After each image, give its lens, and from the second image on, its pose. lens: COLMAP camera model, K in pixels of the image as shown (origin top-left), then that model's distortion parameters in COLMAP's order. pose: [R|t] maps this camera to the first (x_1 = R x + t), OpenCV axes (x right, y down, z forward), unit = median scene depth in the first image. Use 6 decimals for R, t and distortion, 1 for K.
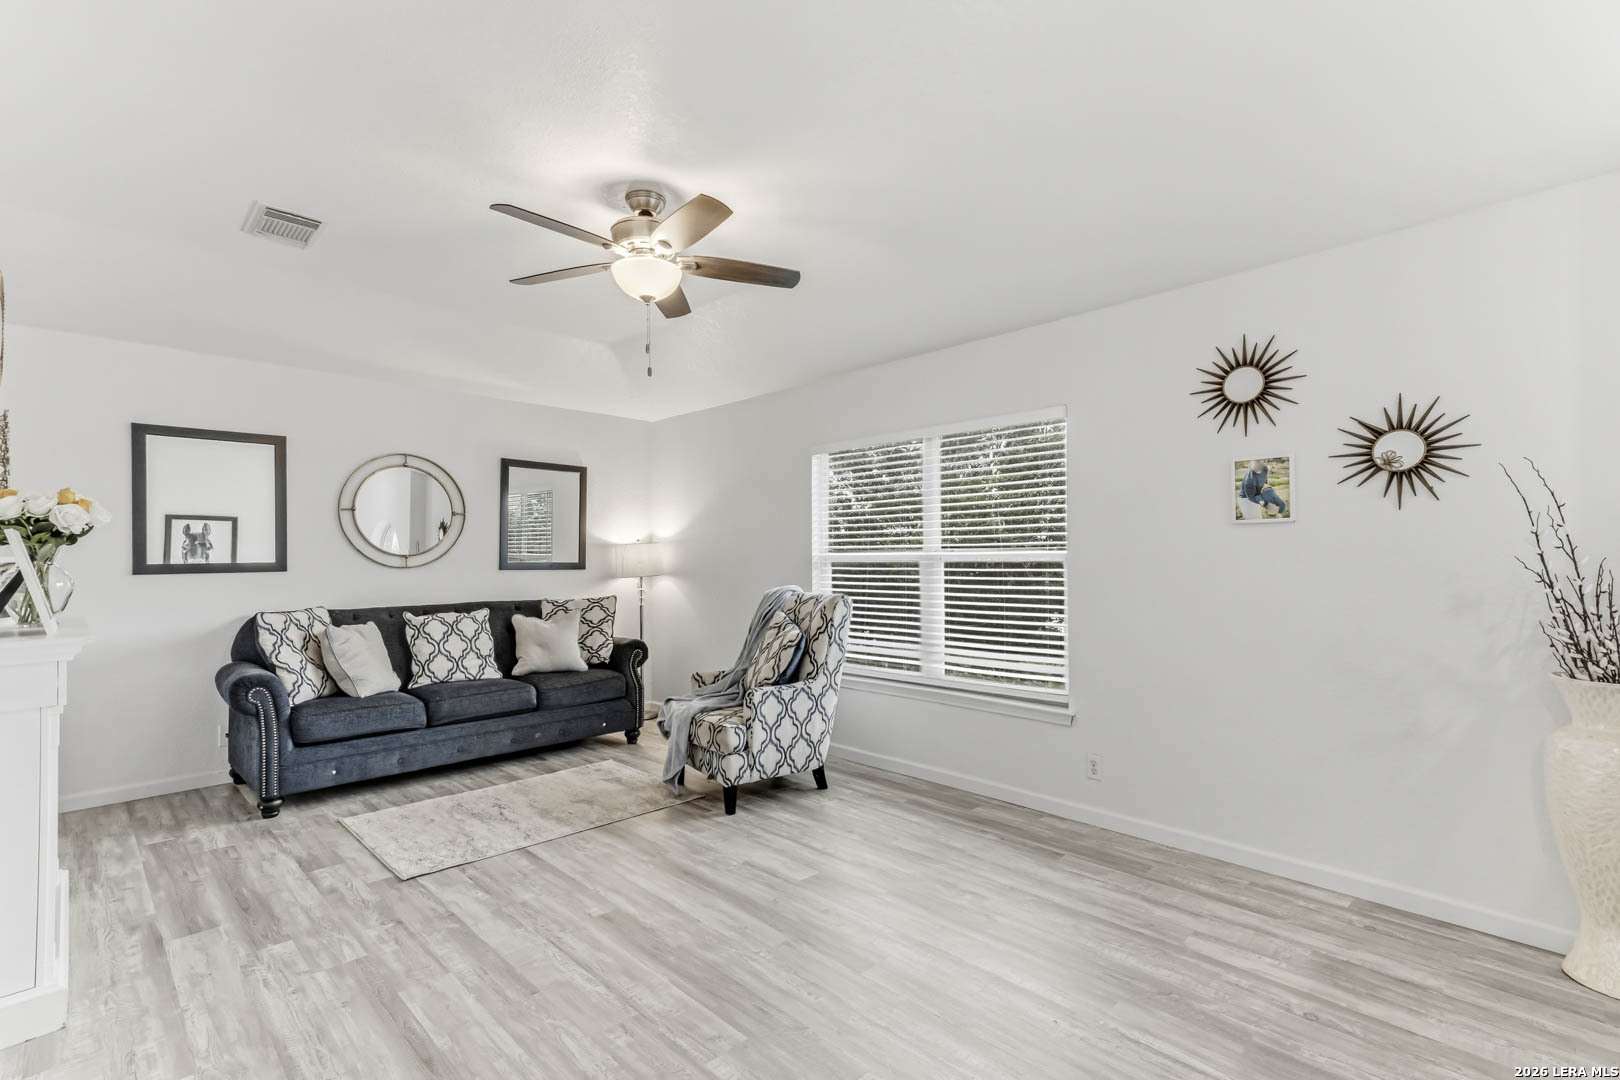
lens RADIAL K [[722.2, 0, 810.3], [0, 722.2, 548.2], [0, 0, 1]] dist [0.039199, 0.001090]
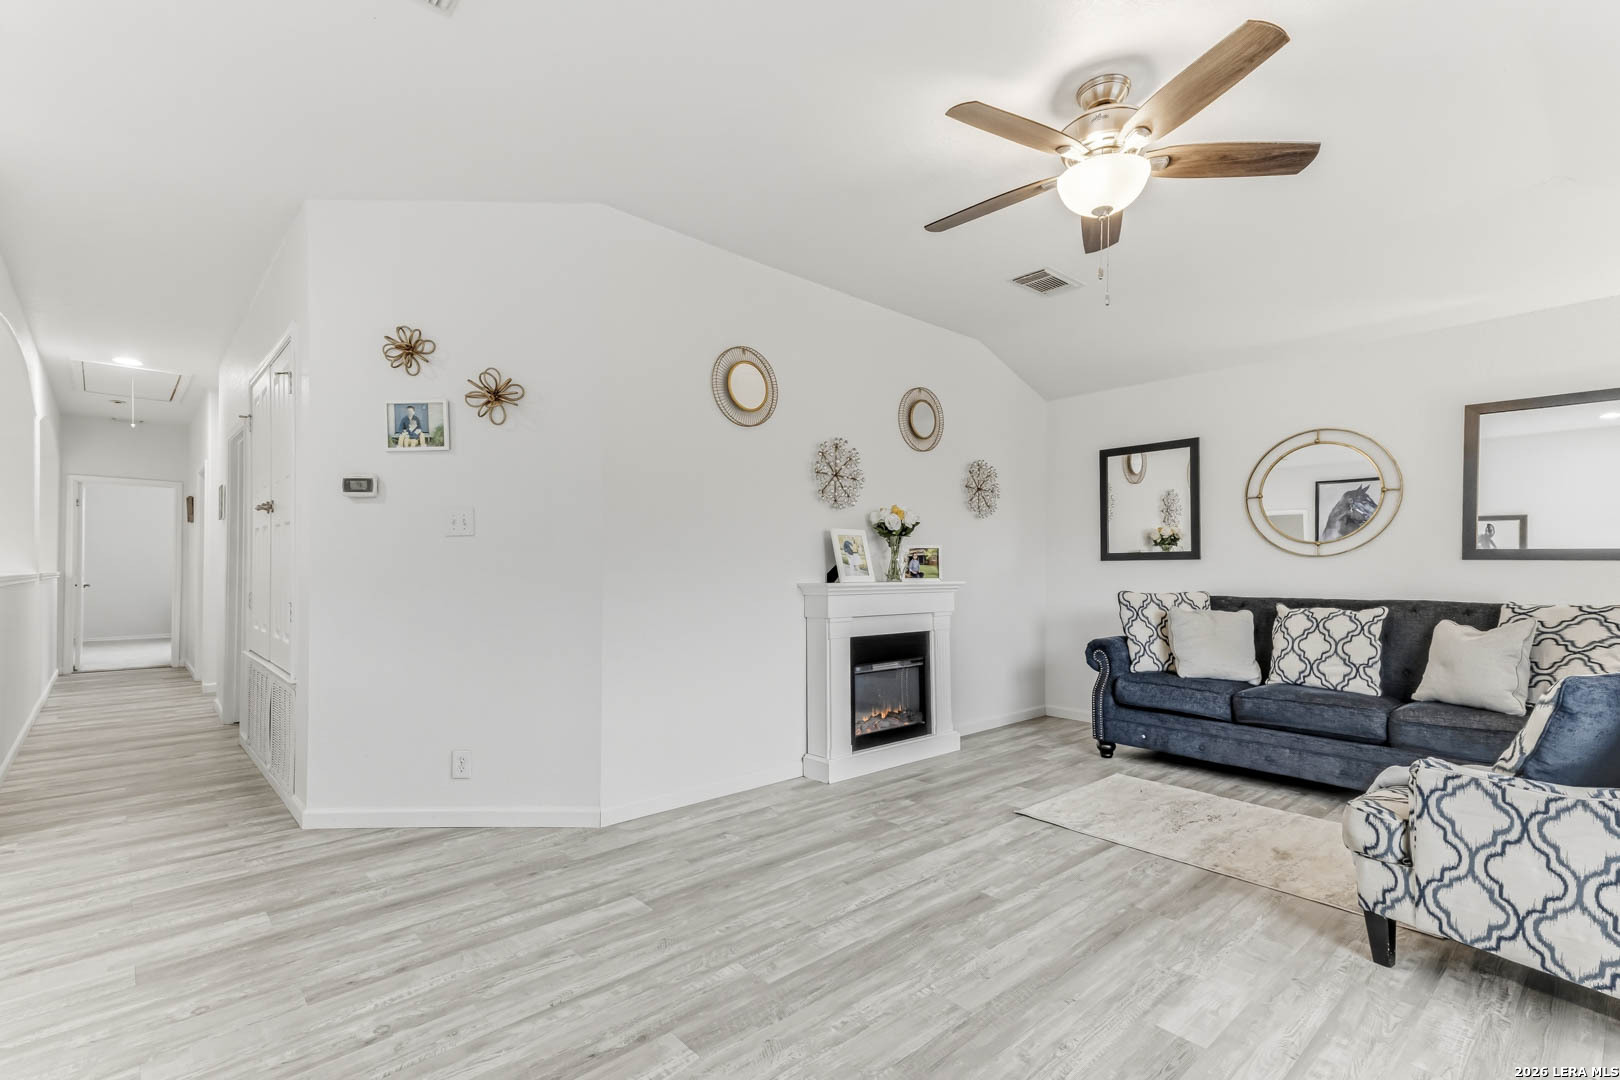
lens RADIAL K [[722.2, 0, 826.9], [0, 722.2, 562.9], [0, 0, 1]] dist [0.039199, 0.001090]
pose [[0.011049, -0.002497, -0.999936, 0.467795], [0.013620, 0.999904, -0.002346, 0.039378], [0.999846, -0.013594, 0.011082, 0.533466]]
